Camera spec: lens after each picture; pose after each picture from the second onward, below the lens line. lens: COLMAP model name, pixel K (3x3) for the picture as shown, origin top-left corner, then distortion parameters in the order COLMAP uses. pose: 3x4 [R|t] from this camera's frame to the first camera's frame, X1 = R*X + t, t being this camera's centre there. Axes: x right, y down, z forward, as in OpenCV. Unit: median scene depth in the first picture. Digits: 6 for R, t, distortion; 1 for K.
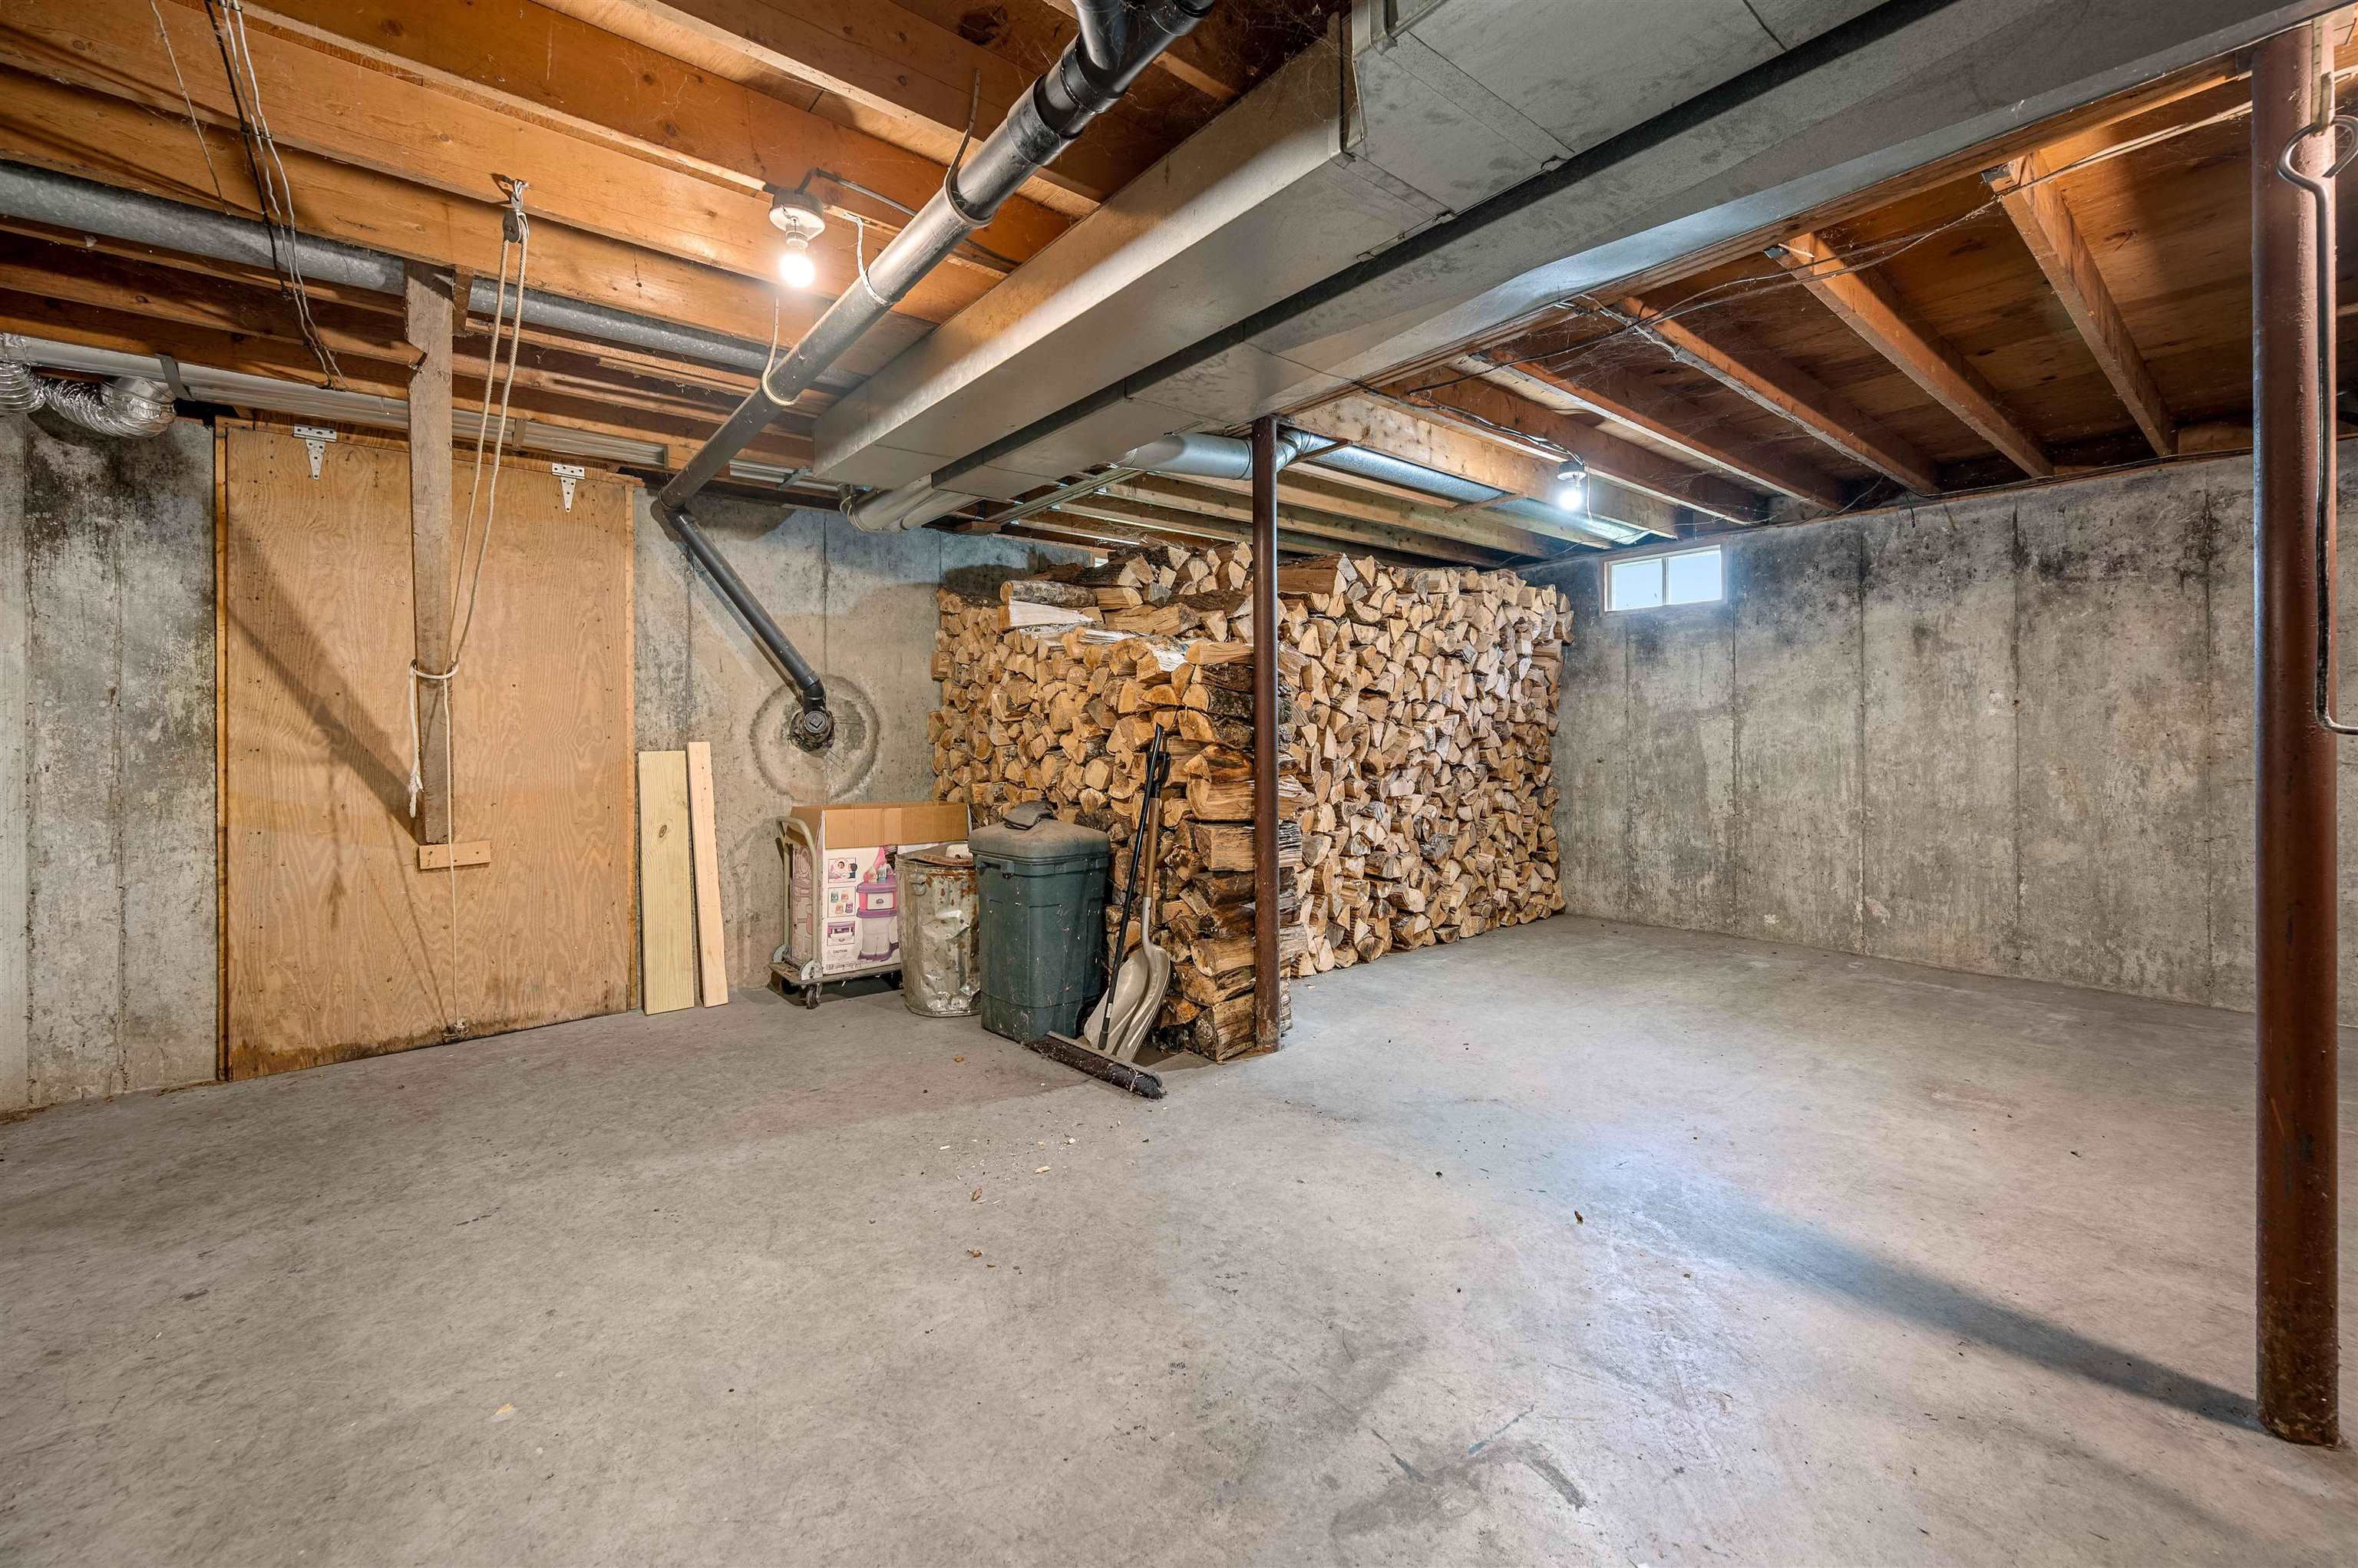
lens RADIAL K [[940.2, 0, 1148.0], [0, 940.2, 741.2], [0, 0, 1]] dist [-0.000788, -0.000022]
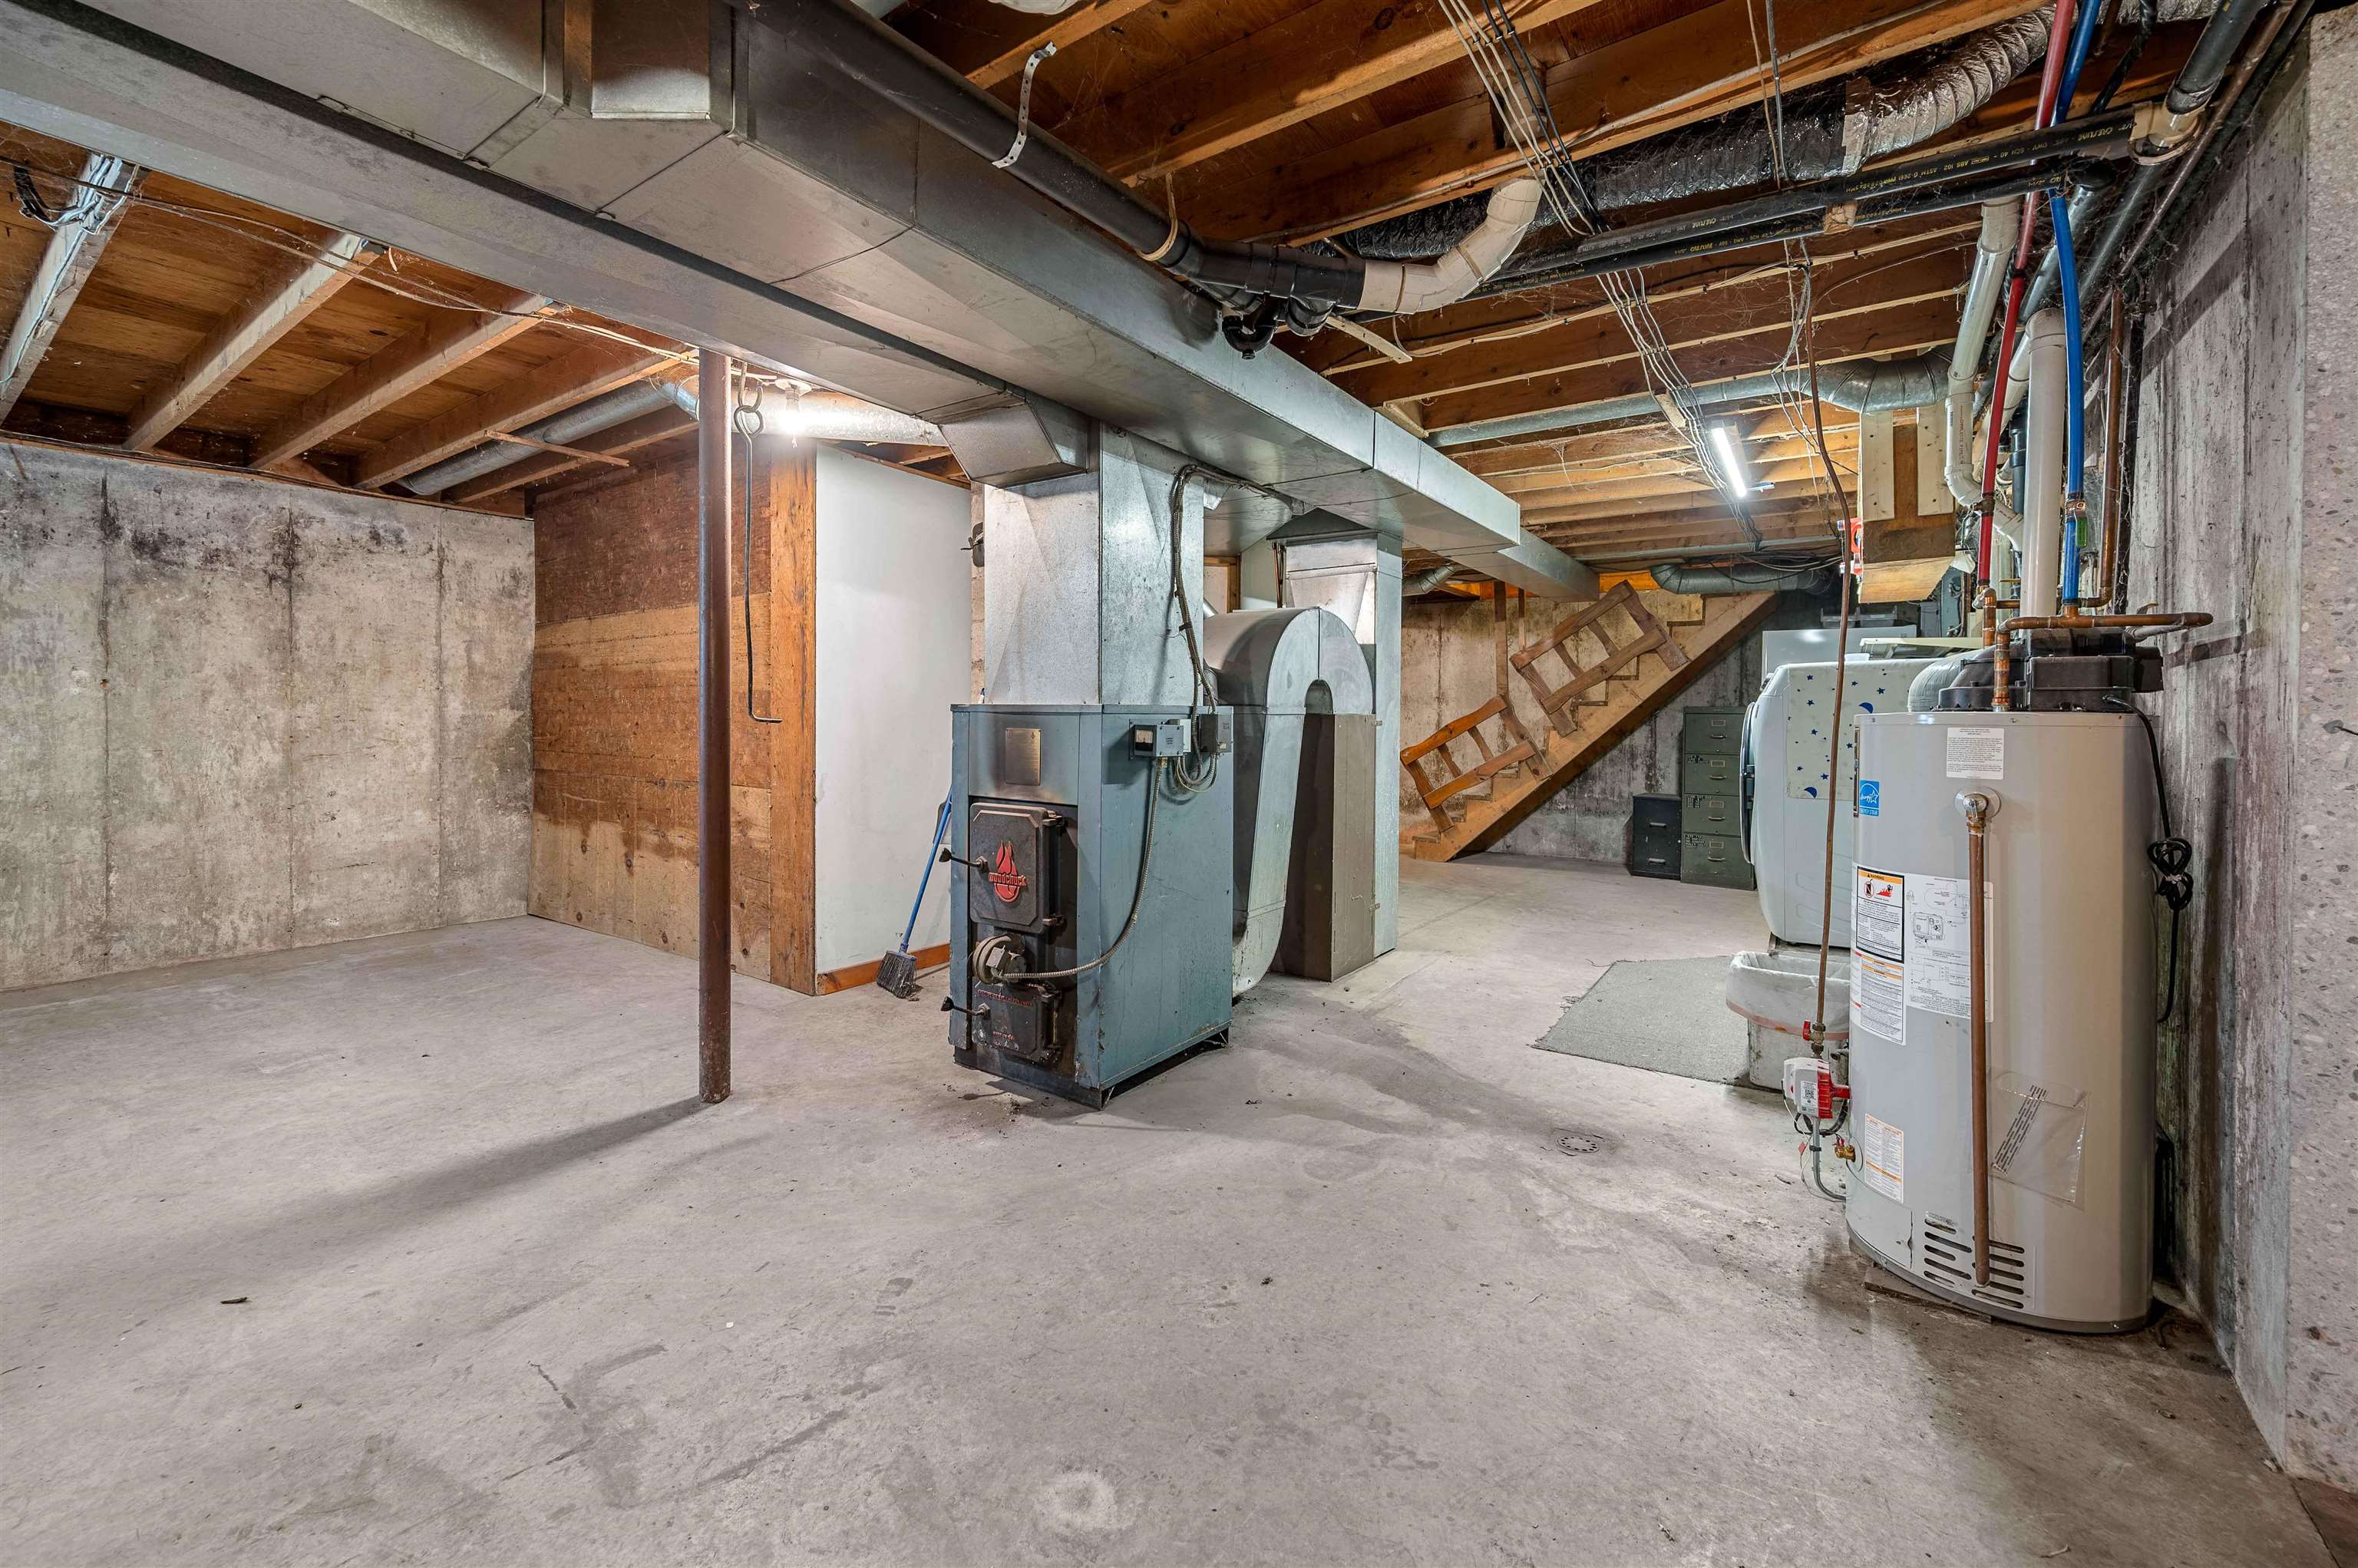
lens RADIAL K [[940.2, 0, 1206.5], [0, 940.2, 728.5], [0, 0, 1]] dist [-0.000788, -0.000022]
pose [[-0.283518, -0.005491, 0.958951, -0.303051], [-0.001092, 0.999985, 0.005403, -0.000784], [-0.958966, 0.000485, -0.283520, 0.221525]]
